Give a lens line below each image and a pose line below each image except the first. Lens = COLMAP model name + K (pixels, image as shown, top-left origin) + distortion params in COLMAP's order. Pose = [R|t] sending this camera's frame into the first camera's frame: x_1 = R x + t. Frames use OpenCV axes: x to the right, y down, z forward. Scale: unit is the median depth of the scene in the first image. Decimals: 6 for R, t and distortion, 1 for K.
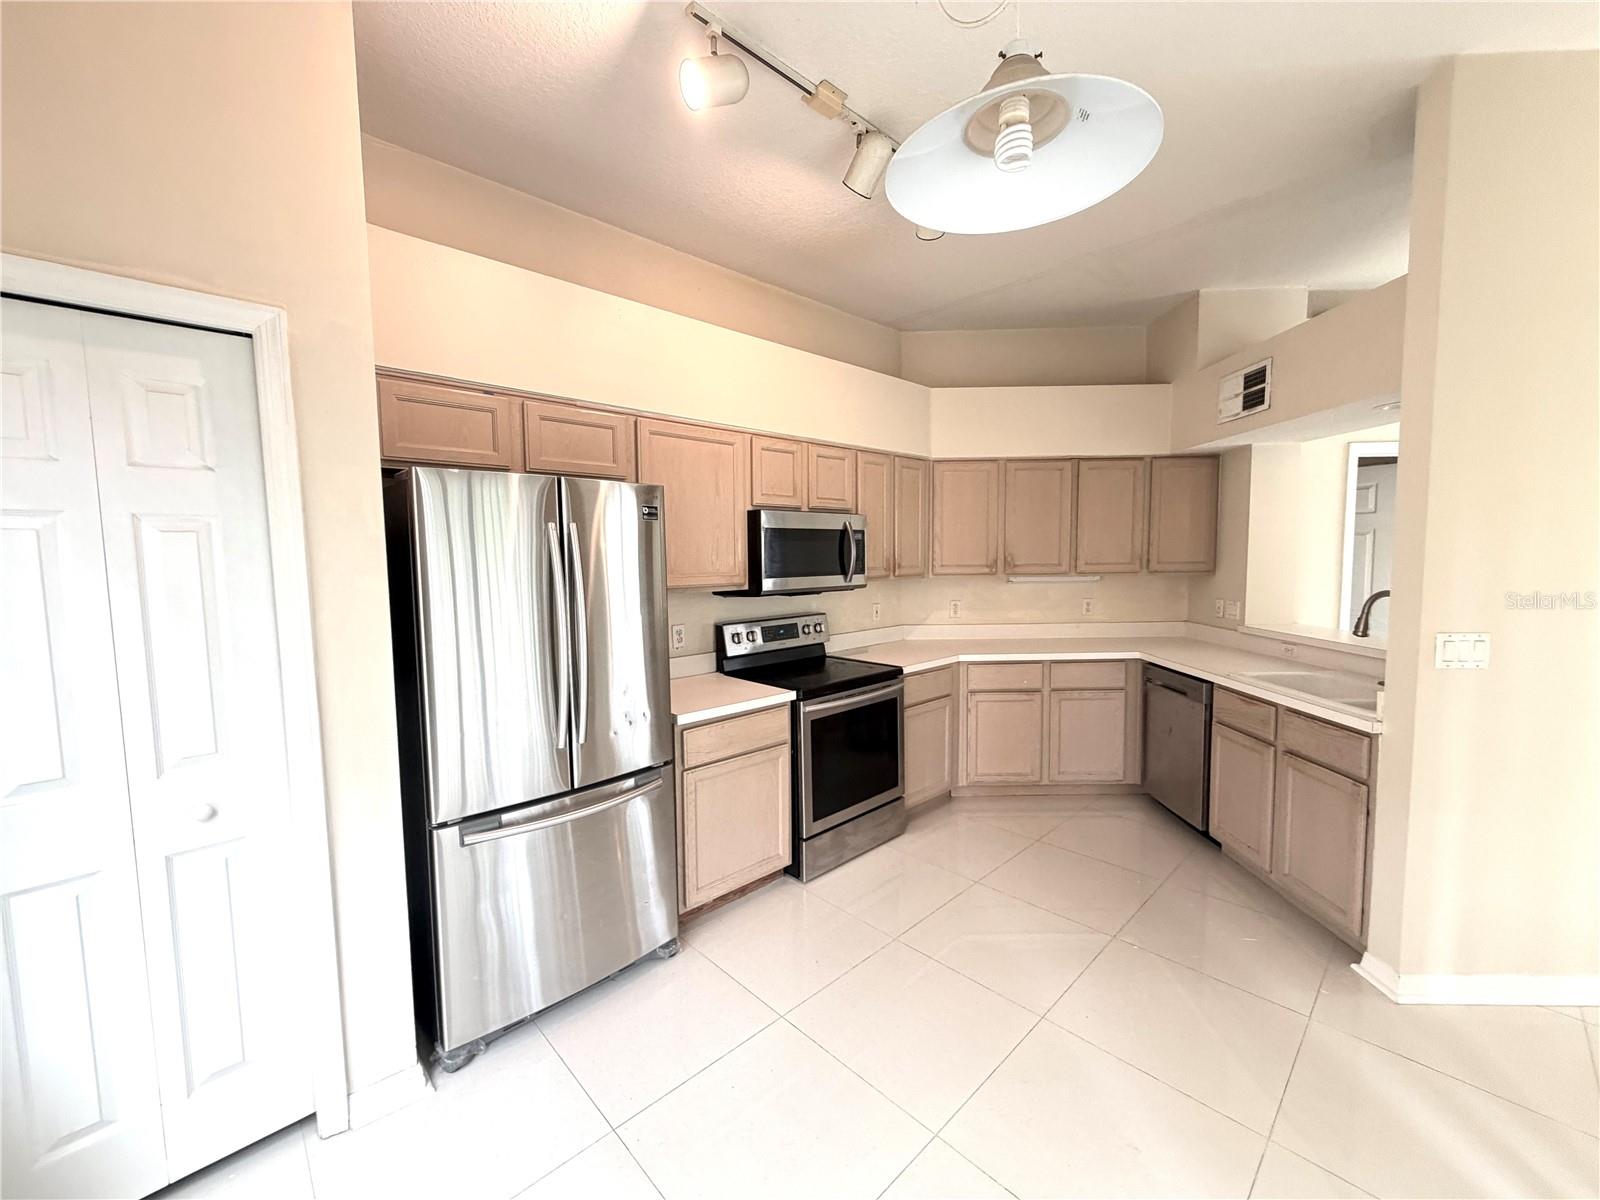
lens RADIAL K [[636.0, 0, 796.3], [0, 636.0, 600.0], [0, 0, 1]] dist [-0.001704, -0.000288]
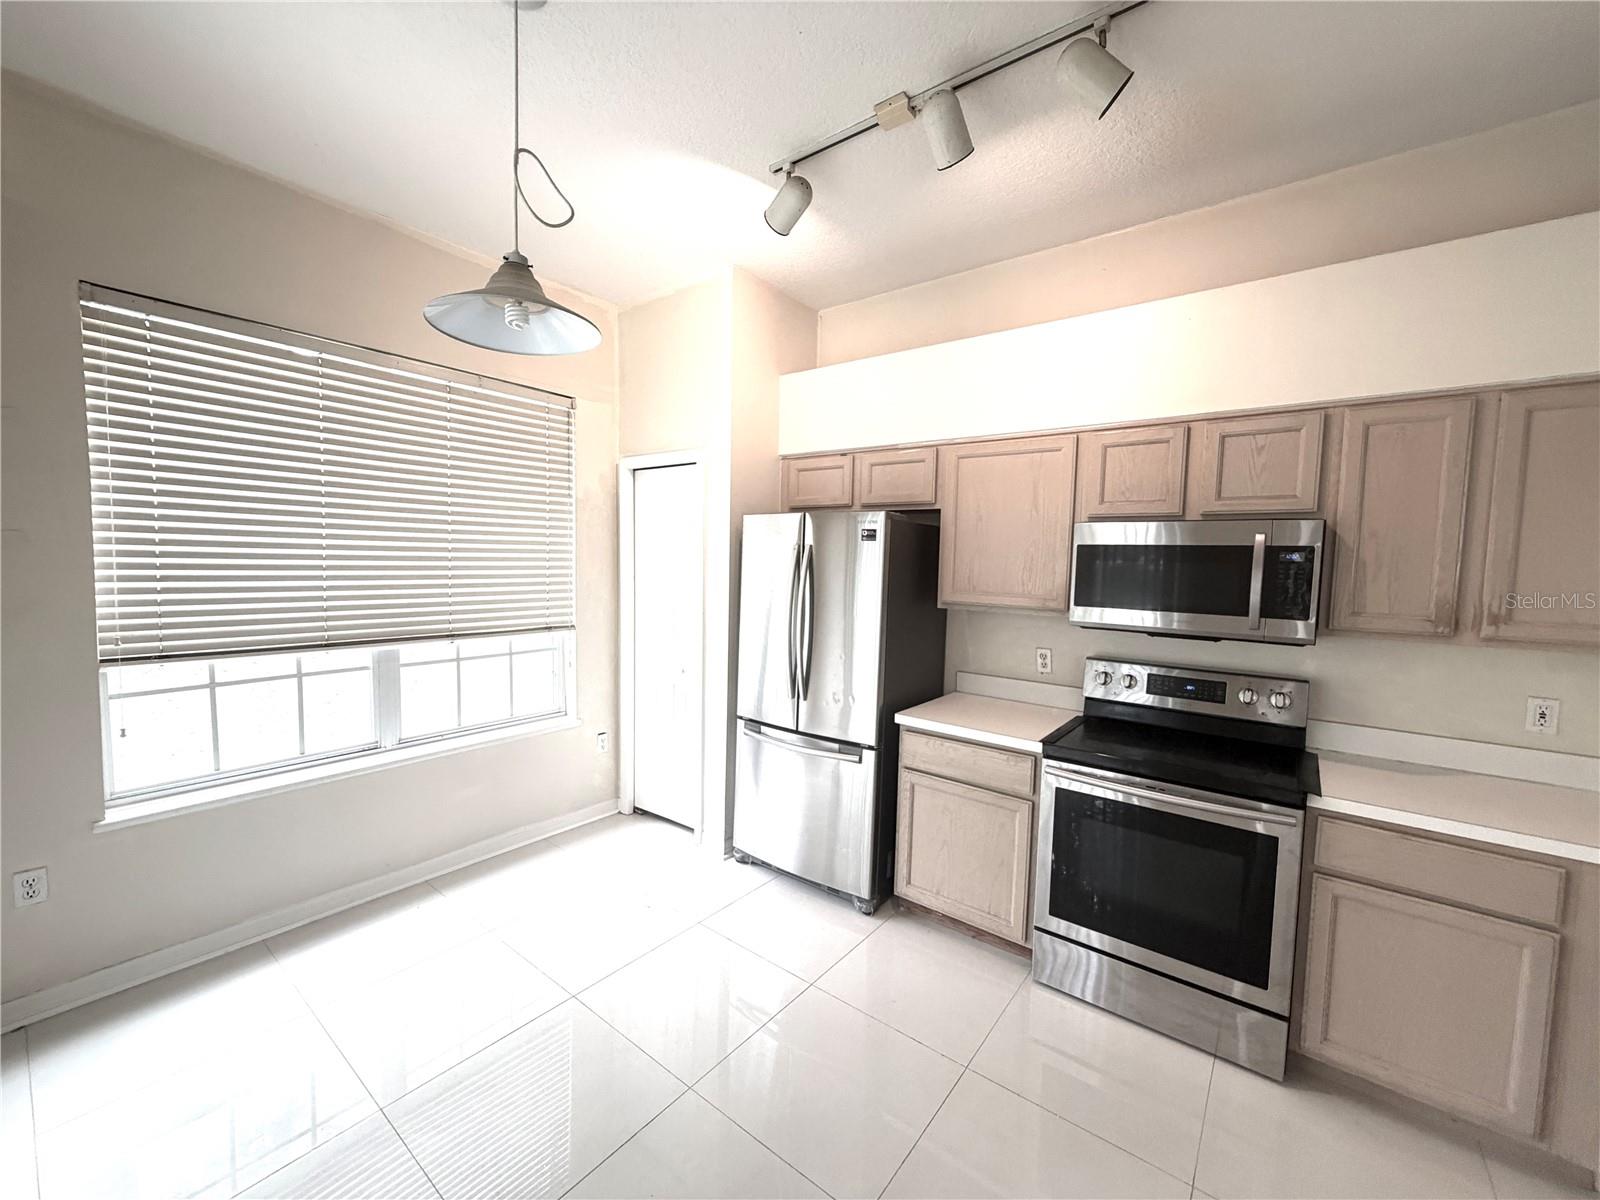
lens RADIAL K [[636.0, 0, 796.0], [0, 636.0, 602.8], [0, 0, 1]] dist [-0.001704, -0.000288]
pose [[0.152959, 0.079993, -0.984990, 0.740805], [-0.101823, 0.992689, 0.064806, -0.056542], [0.982973, 0.090381, 0.159986, 0.534557]]
